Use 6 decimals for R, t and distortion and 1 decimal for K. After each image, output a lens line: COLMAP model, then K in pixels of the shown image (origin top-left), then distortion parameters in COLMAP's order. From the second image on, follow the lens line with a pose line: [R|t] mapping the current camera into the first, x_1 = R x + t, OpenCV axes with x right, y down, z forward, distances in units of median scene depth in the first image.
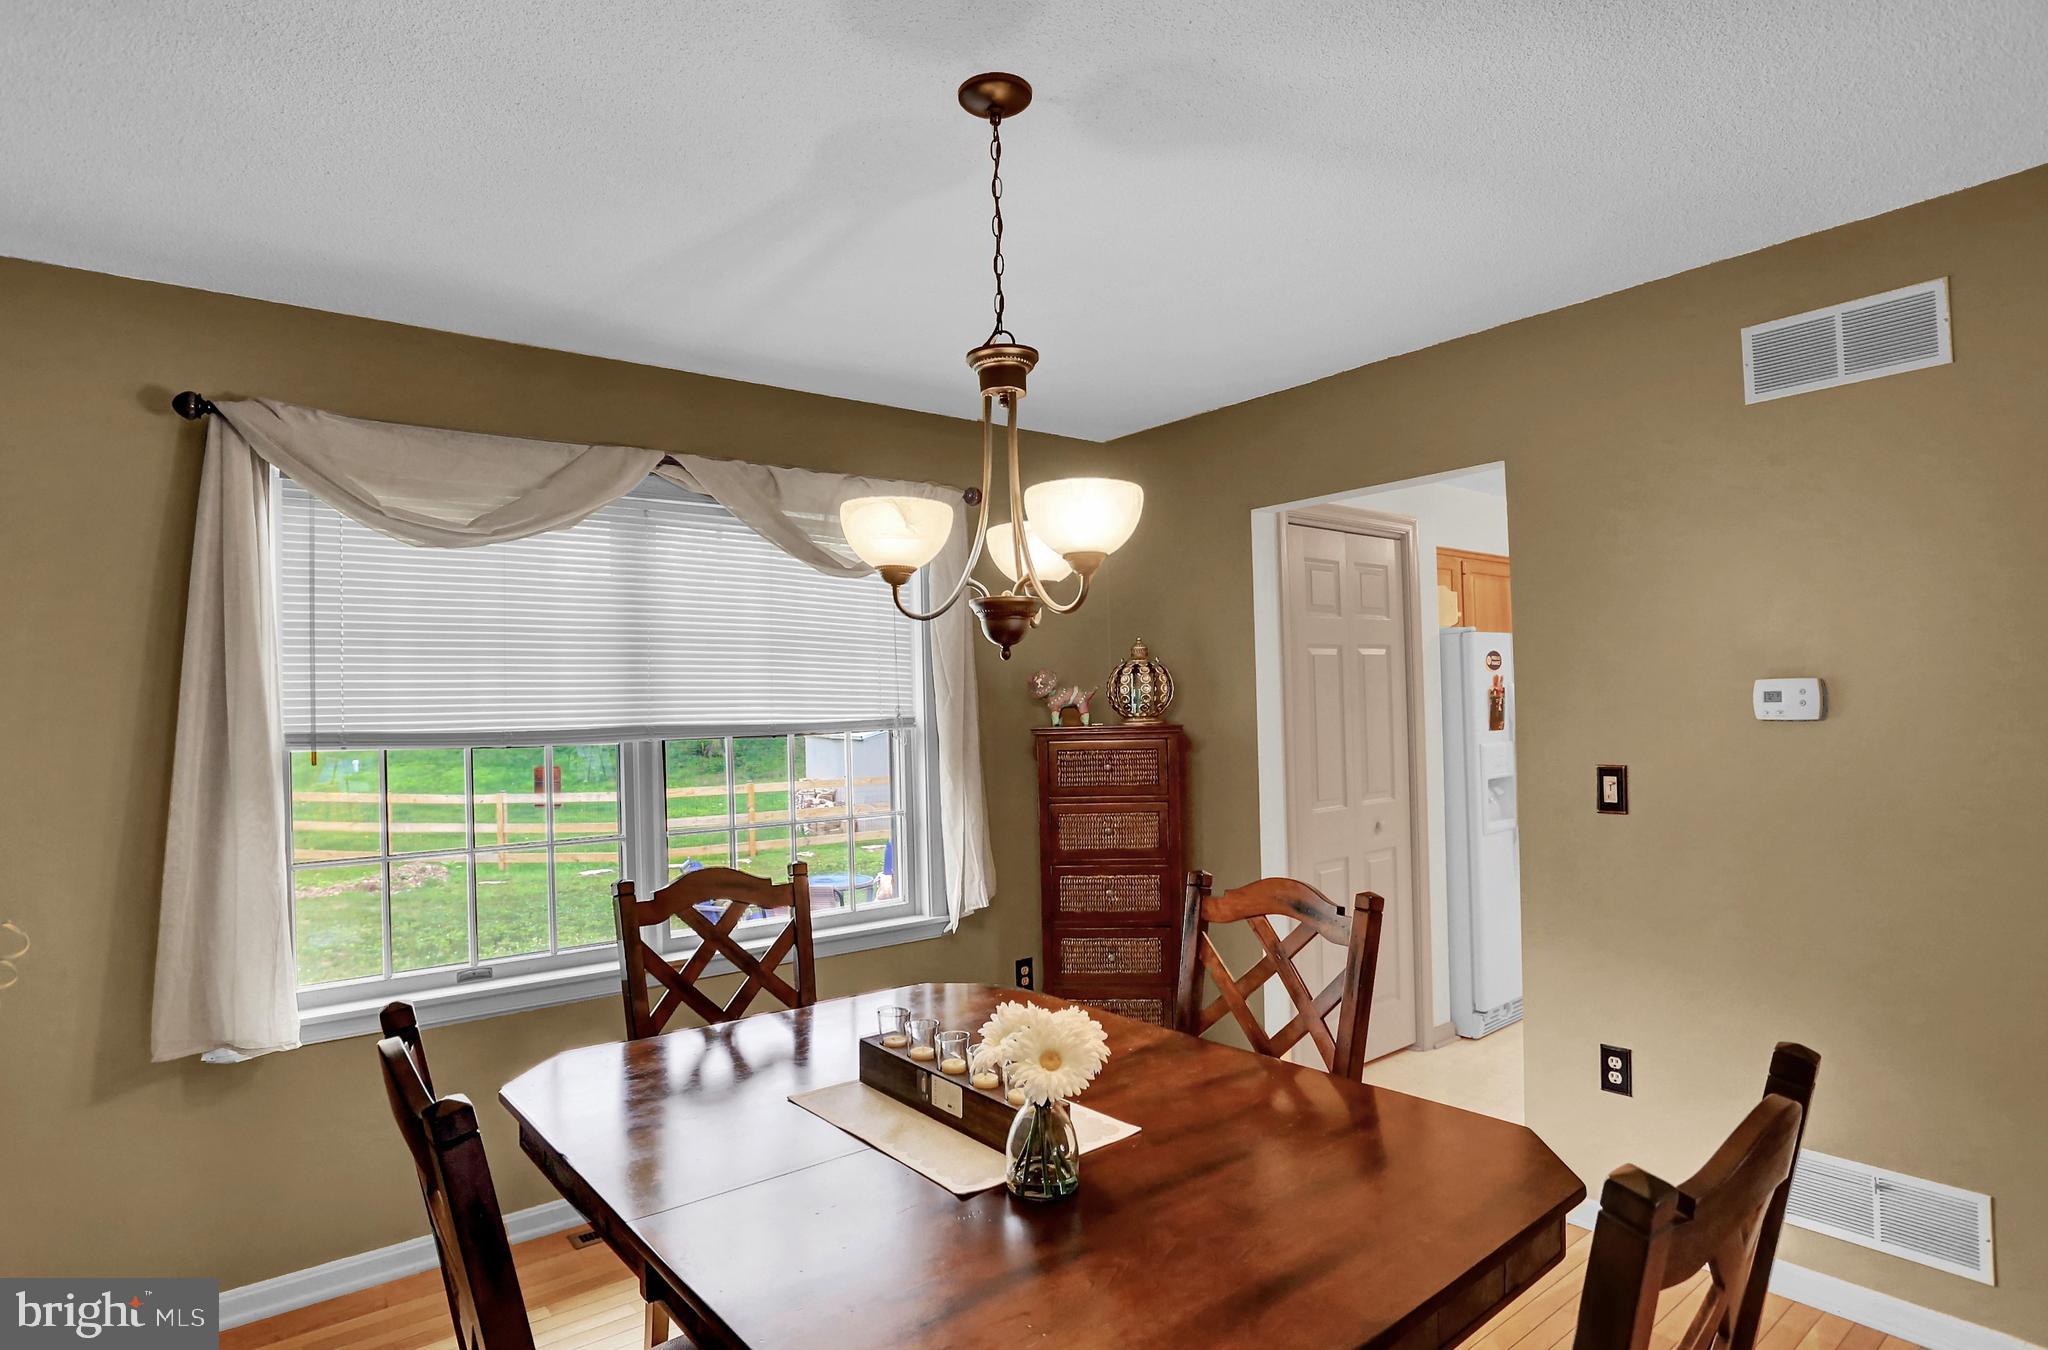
lens RADIAL K [[1076.4, 0, 1029.3], [0, 1076.4, 699.8], [0, 0, 1]] dist [-0.050819, 0.000704]
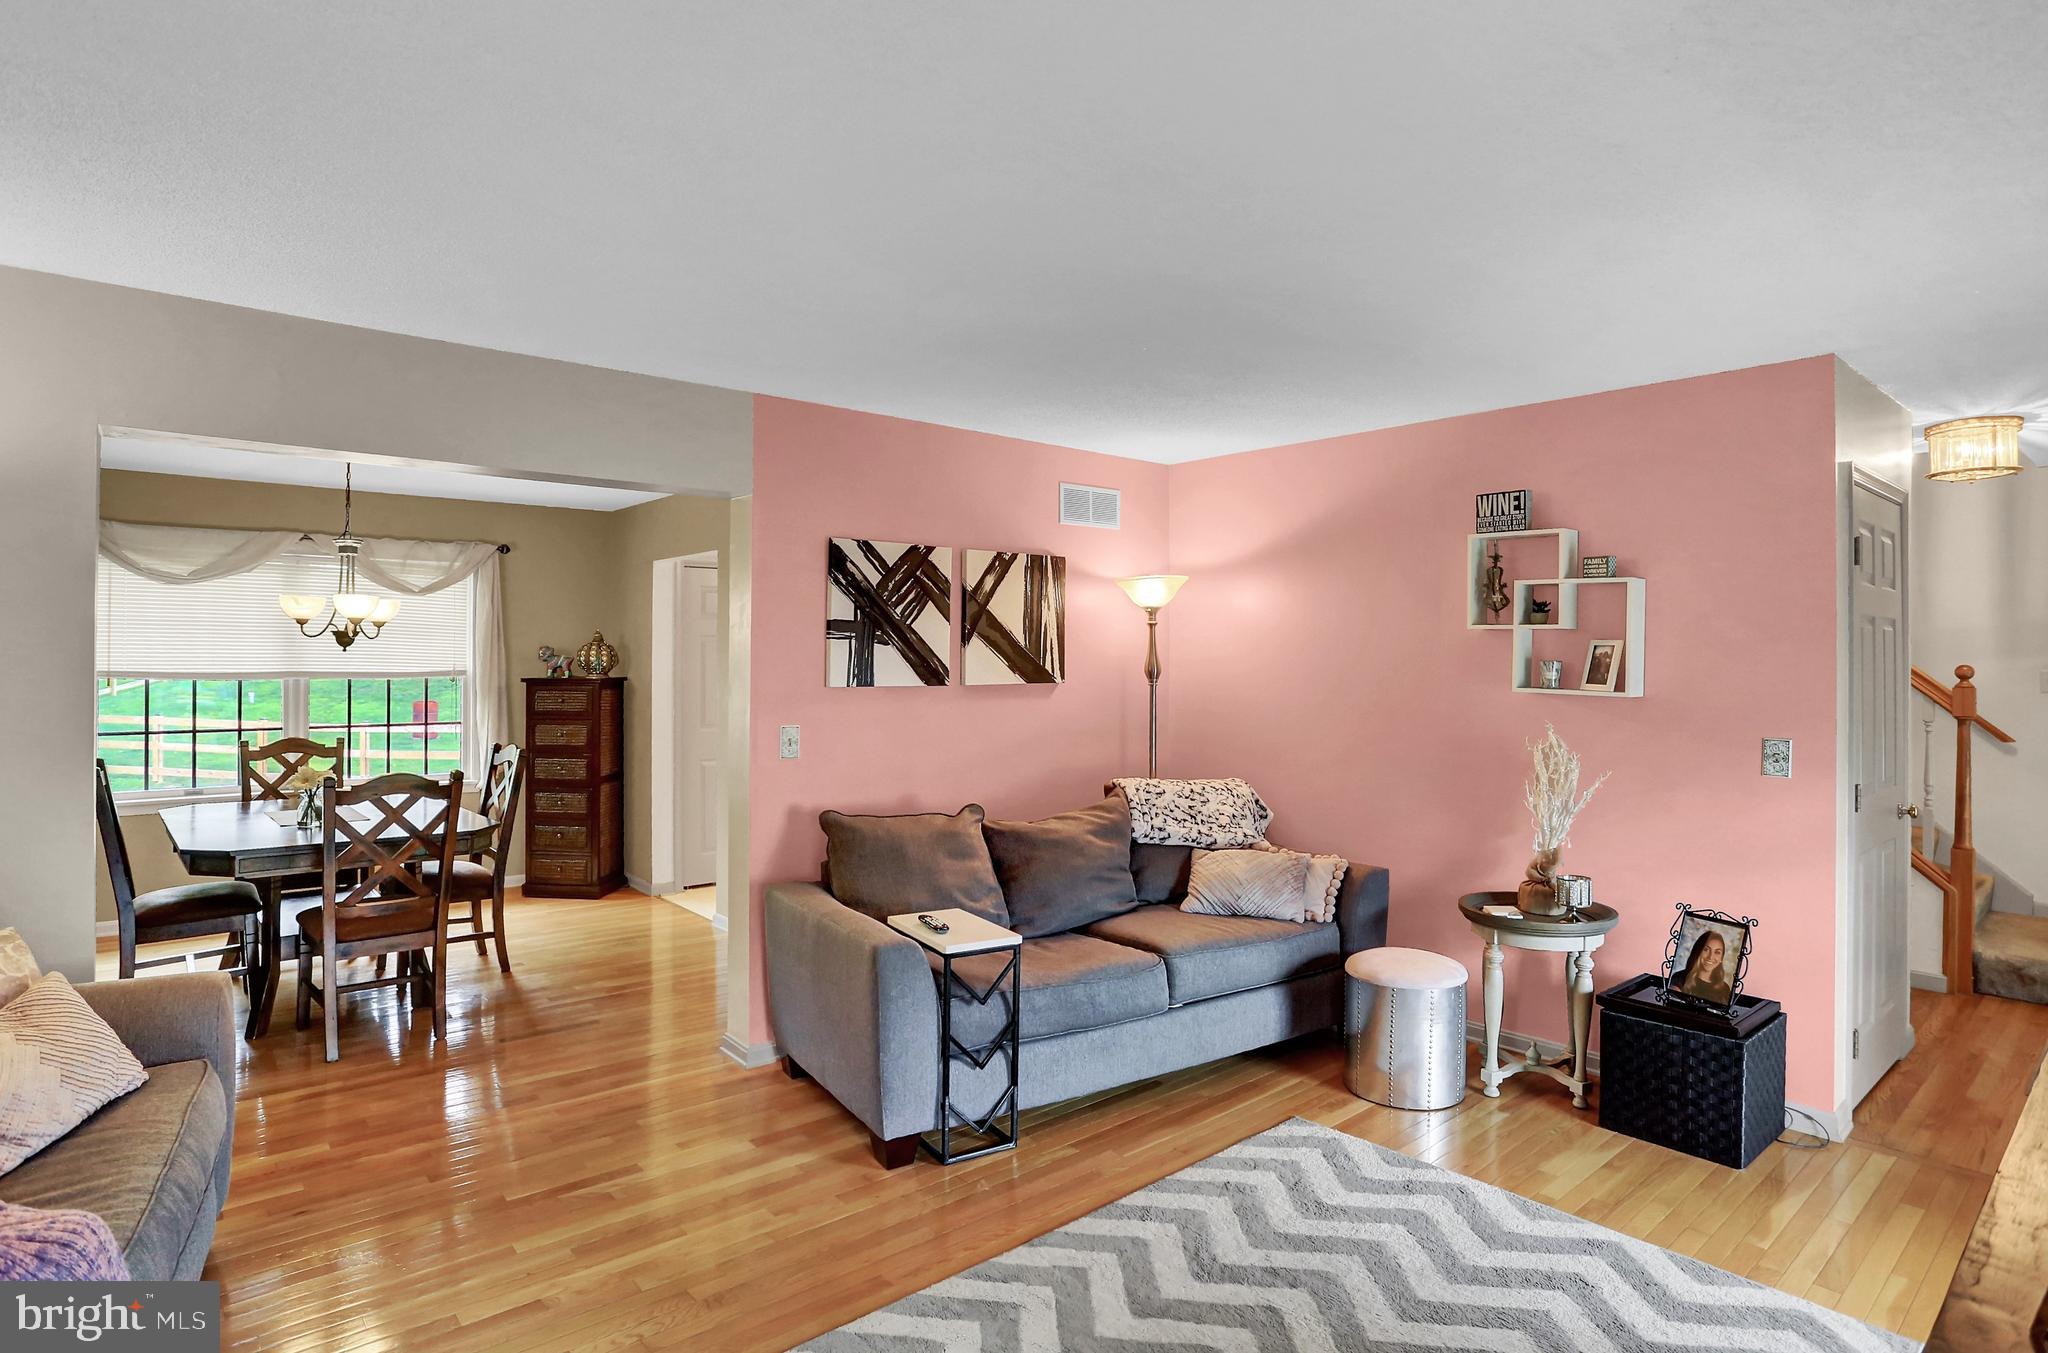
lens RADIAL K [[1065.6, 0, 1004.4], [0, 1065.6, 643.9], [0, 0, 1]] dist [-0.049347, 0.001402]
pose [[0.998767, 0.029967, 0.039581, 0.989339], [-0.029768, 0.999541, -0.005603, -0.060584], [-0.039731, 0.004417, 0.999201, -1.095997]]
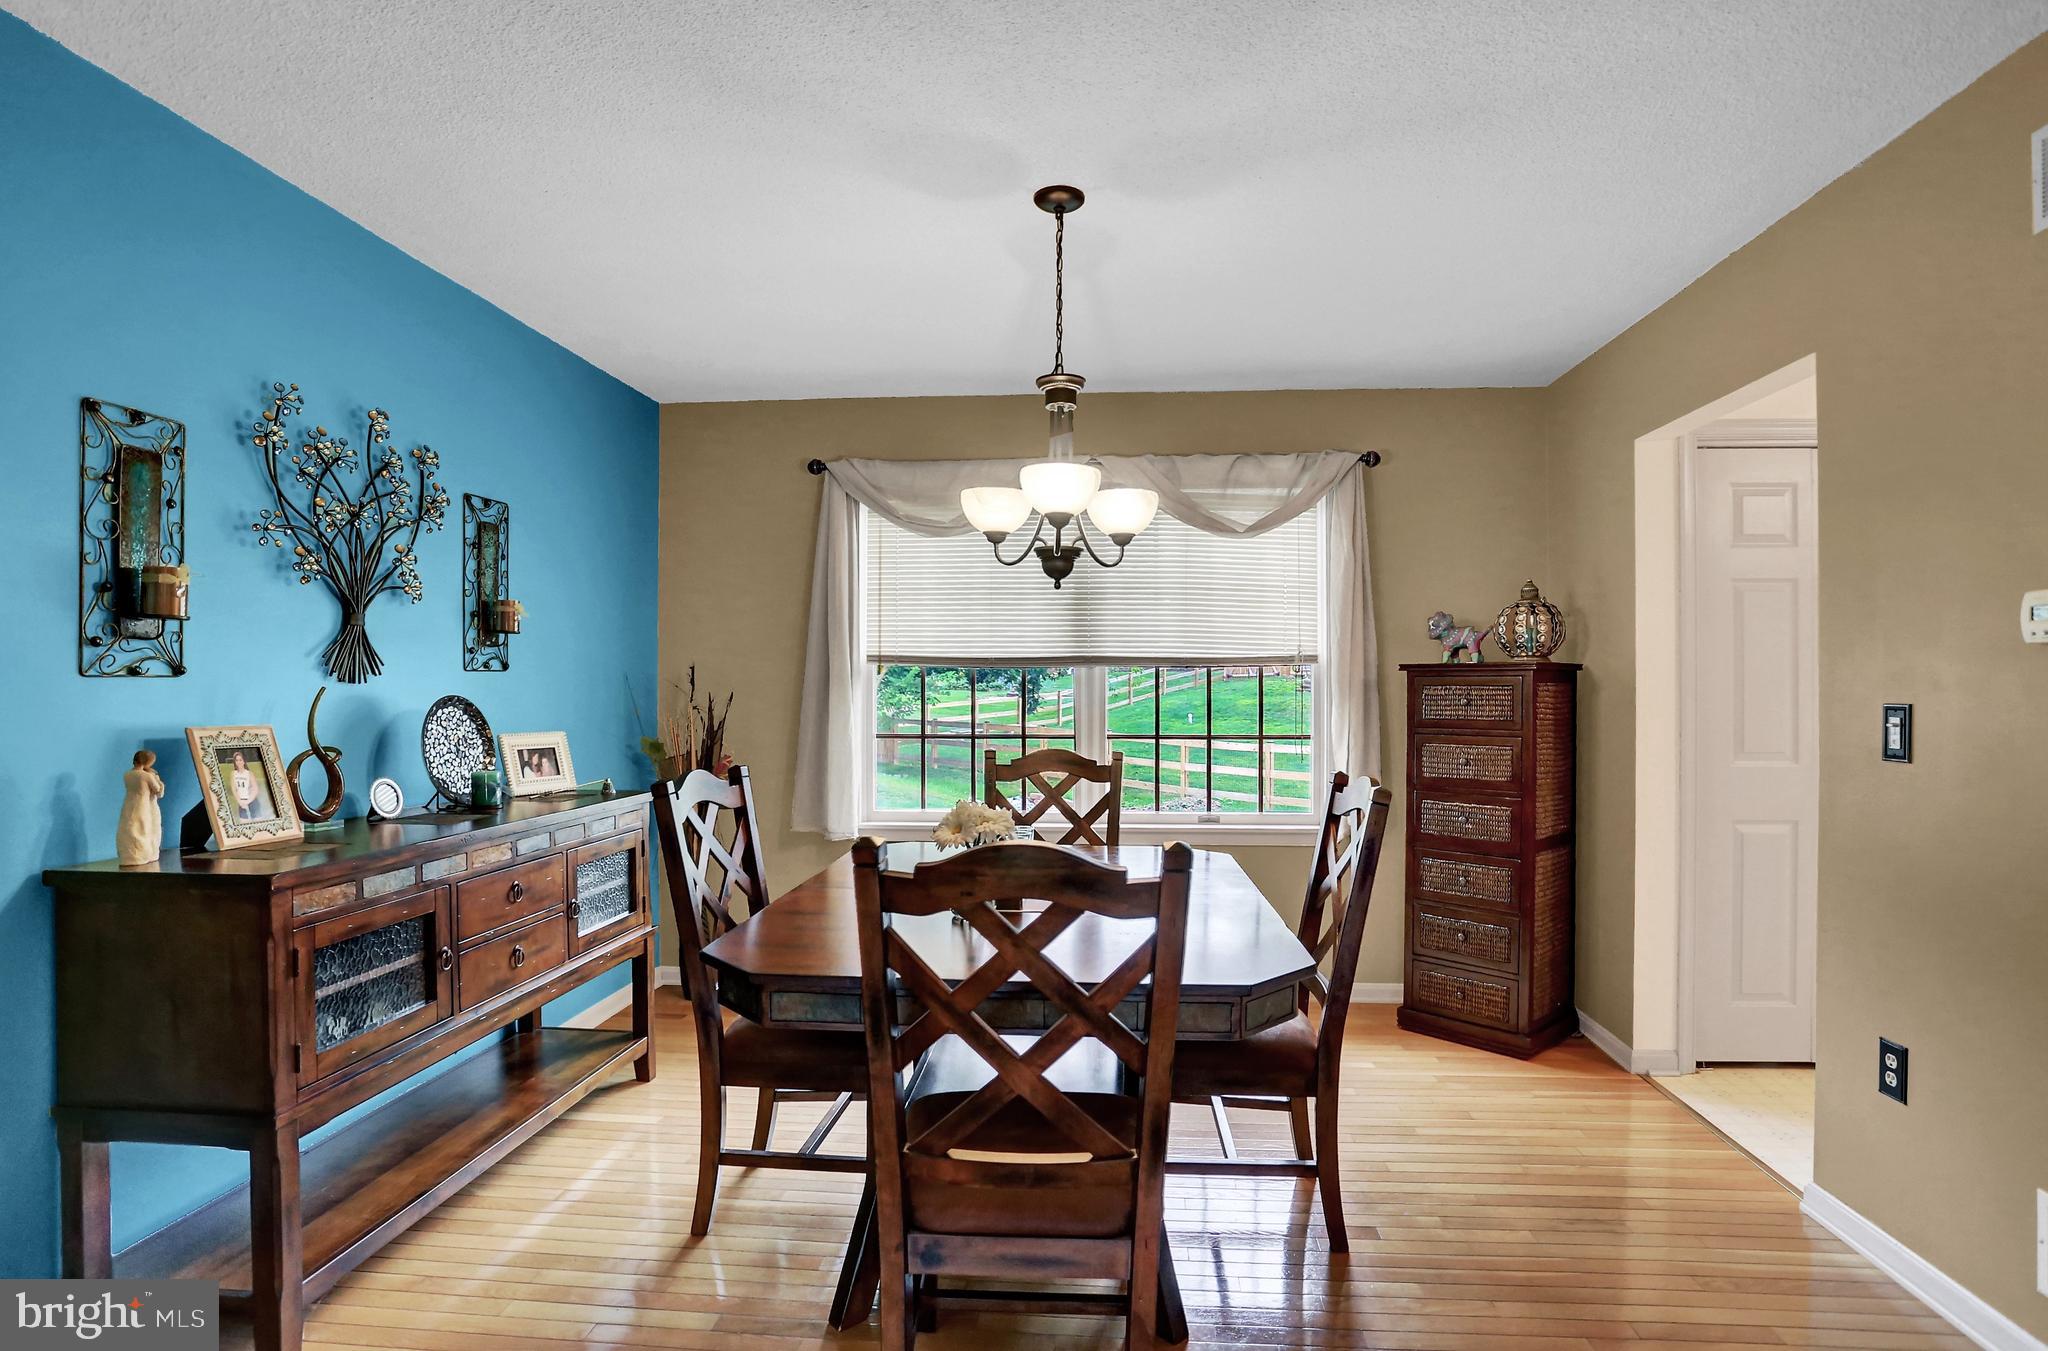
lens RADIAL K [[1040.6, 0, 1041.2], [0, 1040.6, 690.3], [0, 0, 1]] dist [-0.076980, 0.029601]
pose [[0.731583, 0.027564, -0.681195, 0.595297], [-0.013147, 0.999567, 0.026328, 0.040233], [0.681625, -0.010305, 0.731629, -0.029191]]
